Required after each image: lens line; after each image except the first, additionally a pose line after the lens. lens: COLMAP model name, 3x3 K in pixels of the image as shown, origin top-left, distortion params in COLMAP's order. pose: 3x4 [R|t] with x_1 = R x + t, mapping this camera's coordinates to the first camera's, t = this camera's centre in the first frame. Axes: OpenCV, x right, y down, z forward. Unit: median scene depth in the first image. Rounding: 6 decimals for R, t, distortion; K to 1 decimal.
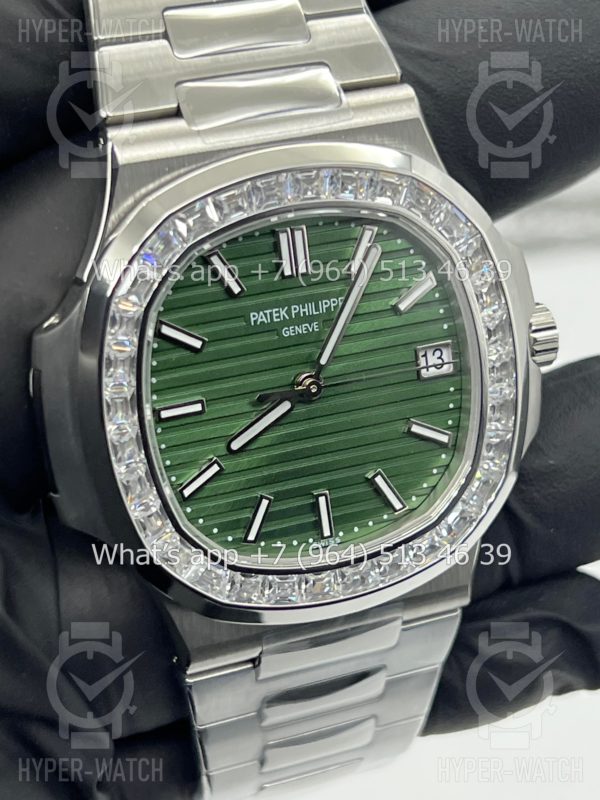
lens RADIAL K [[1795.8, 0, 266.0], [0, 1795.8, 432.5], [0, 0, 1]] dist [0.309207, 0.000000]
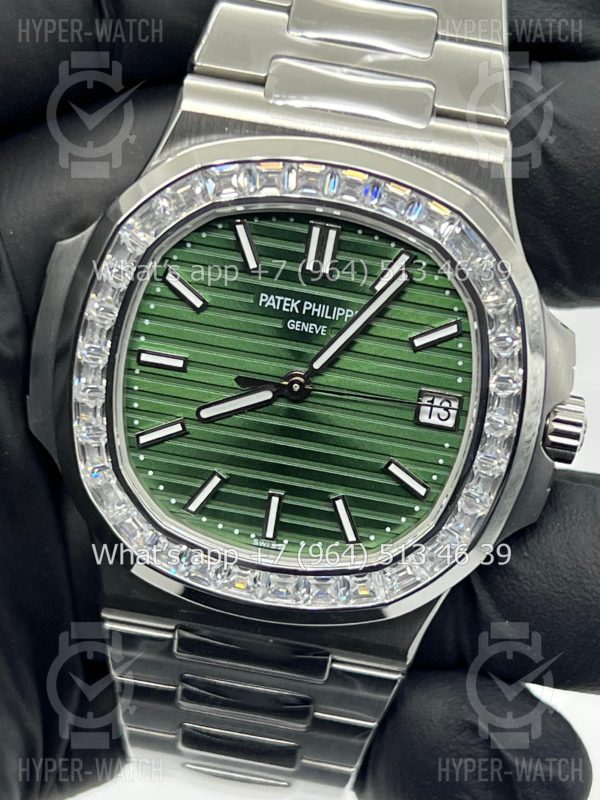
lens RADIAL K [[1795.8, 0, 268.8], [0, 1795.8, 423.7], [0, 0, 1]] dist [0.309207, 0.000000]
pose [[0.873329, 0.344352, -0.344554, 0.358190], [-0.361600, 0.932211, 0.015130, -0.015422], [0.326407, 0.111377, 0.938645, 0.073443]]
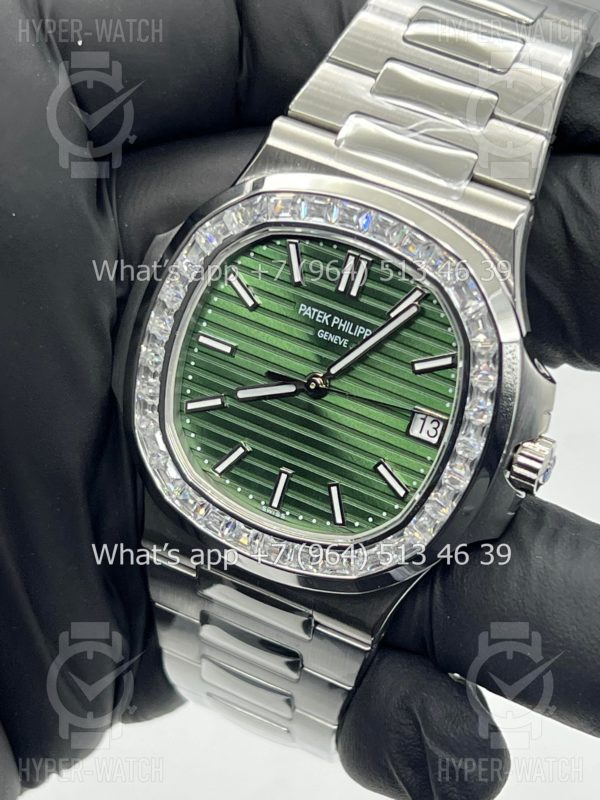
lens RADIAL K [[1795.8, 0, 269.6], [0, 1795.8, 445.0], [0, 0, 1]] dist [0.309207, 0.000000]
pose [[0.673200, 0.485922, -0.557388, 0.680302], [-0.523133, 0.845703, 0.105442, -0.100601], [0.522621, 0.220605, 0.823529, 0.024350]]
